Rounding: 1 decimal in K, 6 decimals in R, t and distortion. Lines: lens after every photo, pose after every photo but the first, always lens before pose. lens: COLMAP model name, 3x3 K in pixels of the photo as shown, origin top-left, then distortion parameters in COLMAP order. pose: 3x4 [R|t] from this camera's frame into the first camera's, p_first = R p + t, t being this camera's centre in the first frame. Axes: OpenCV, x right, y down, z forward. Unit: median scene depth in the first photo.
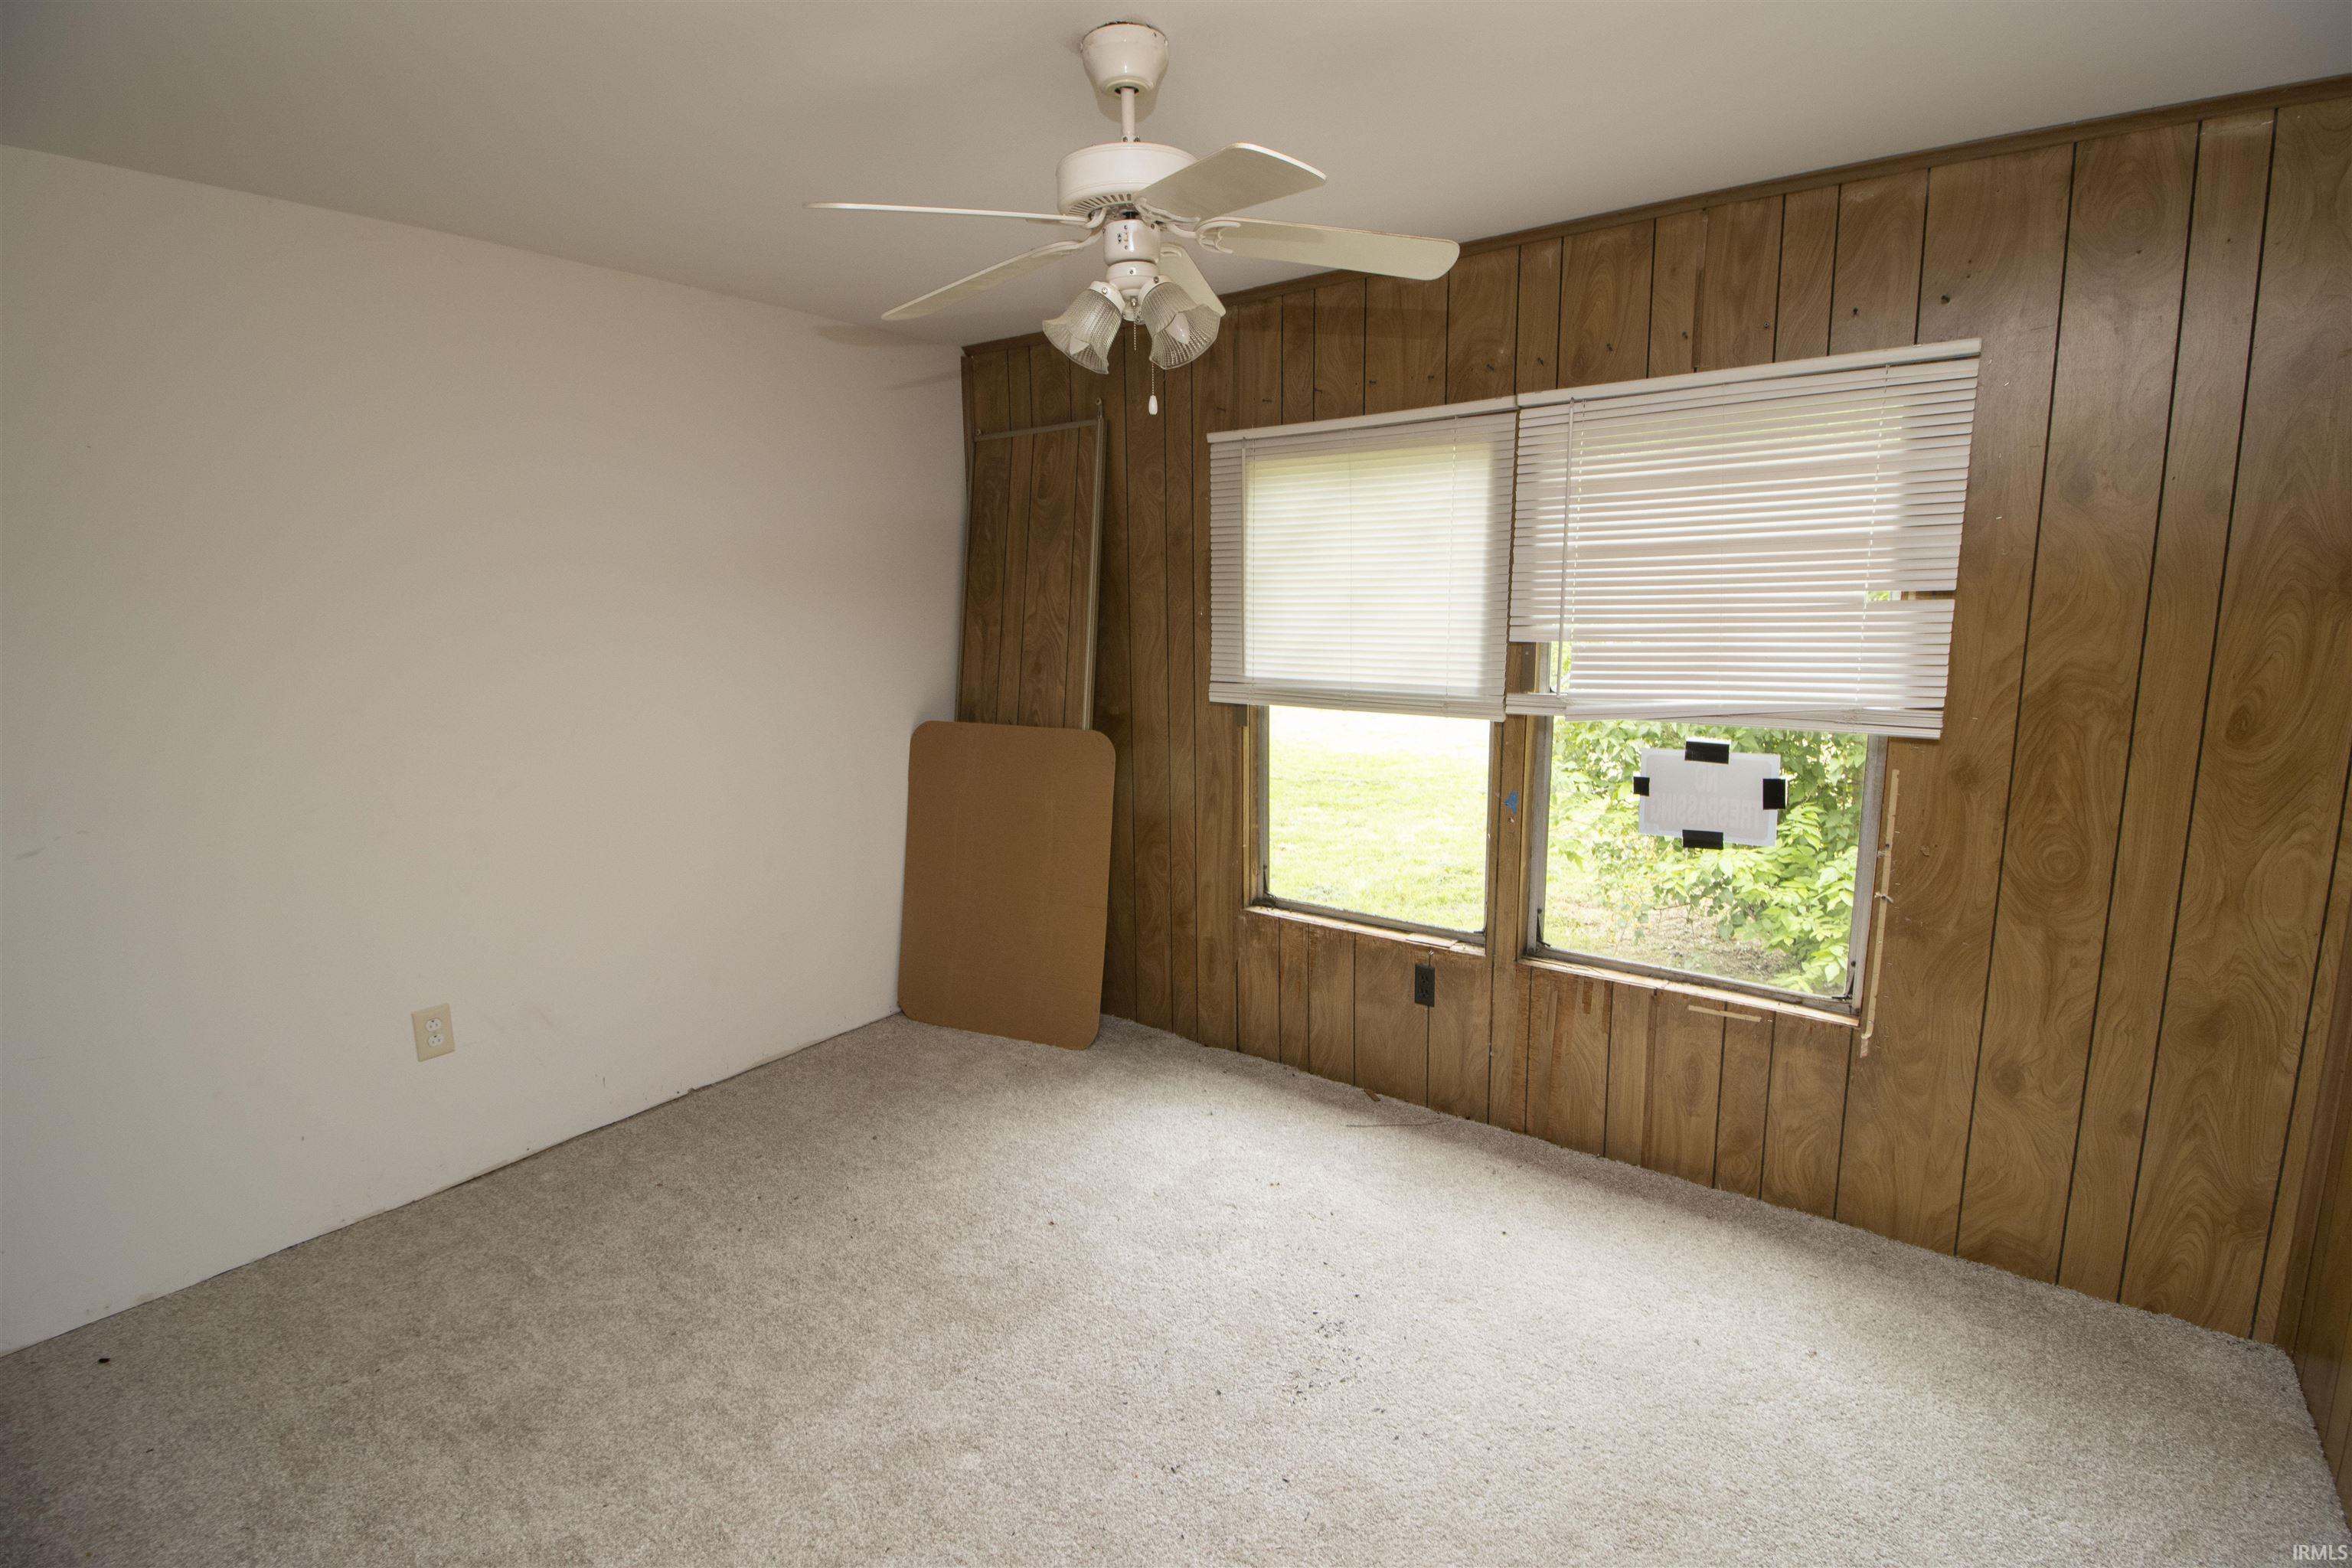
lens RADIAL K [[1170.4, 0, 1176.0], [0, 1170.4, 784.0], [0, 0, 1]] dist [0.000921, -0.017280]
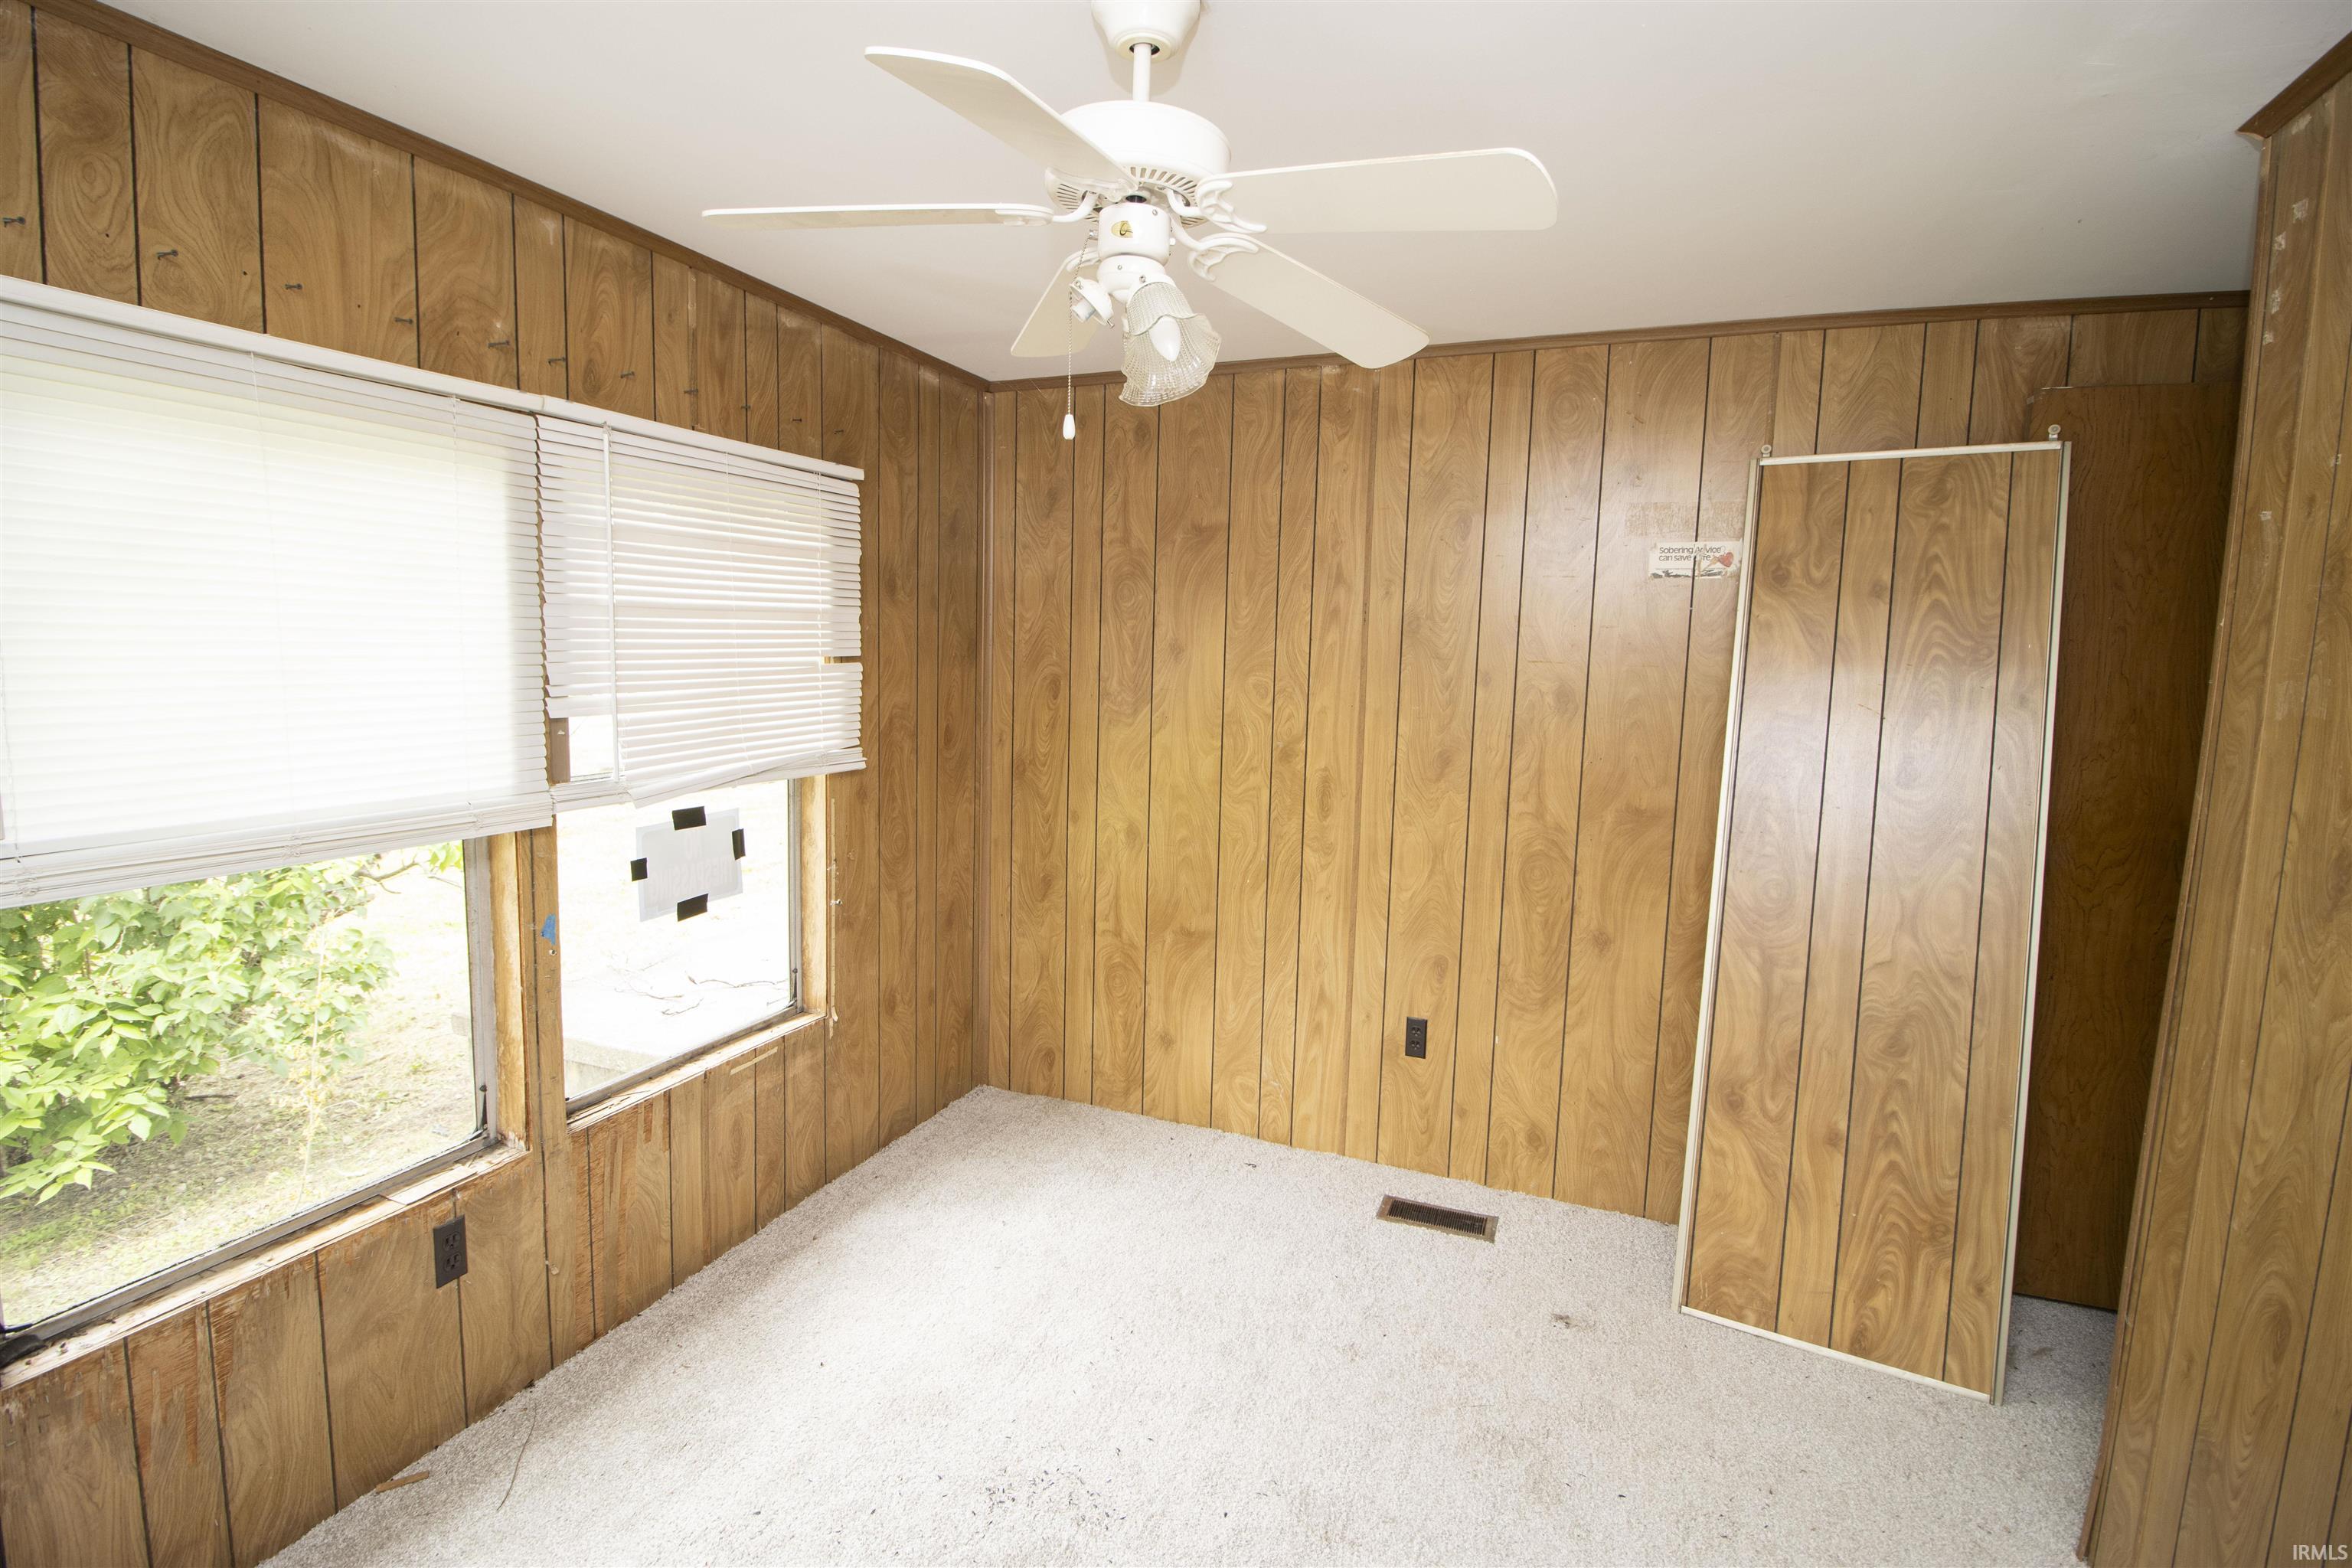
lens RADIAL K [[1093.0, 0, 1188.0], [0, 1093.0, 755.4], [0, 0, 1]] dist [0.000191, -0.013913]
pose [[-0.288410, -0.095871, 0.952695, -0.545093], [0.127409, 0.982284, 0.137419, -0.155091], [-0.948992, 0.161015, -0.271086, 0.870913]]
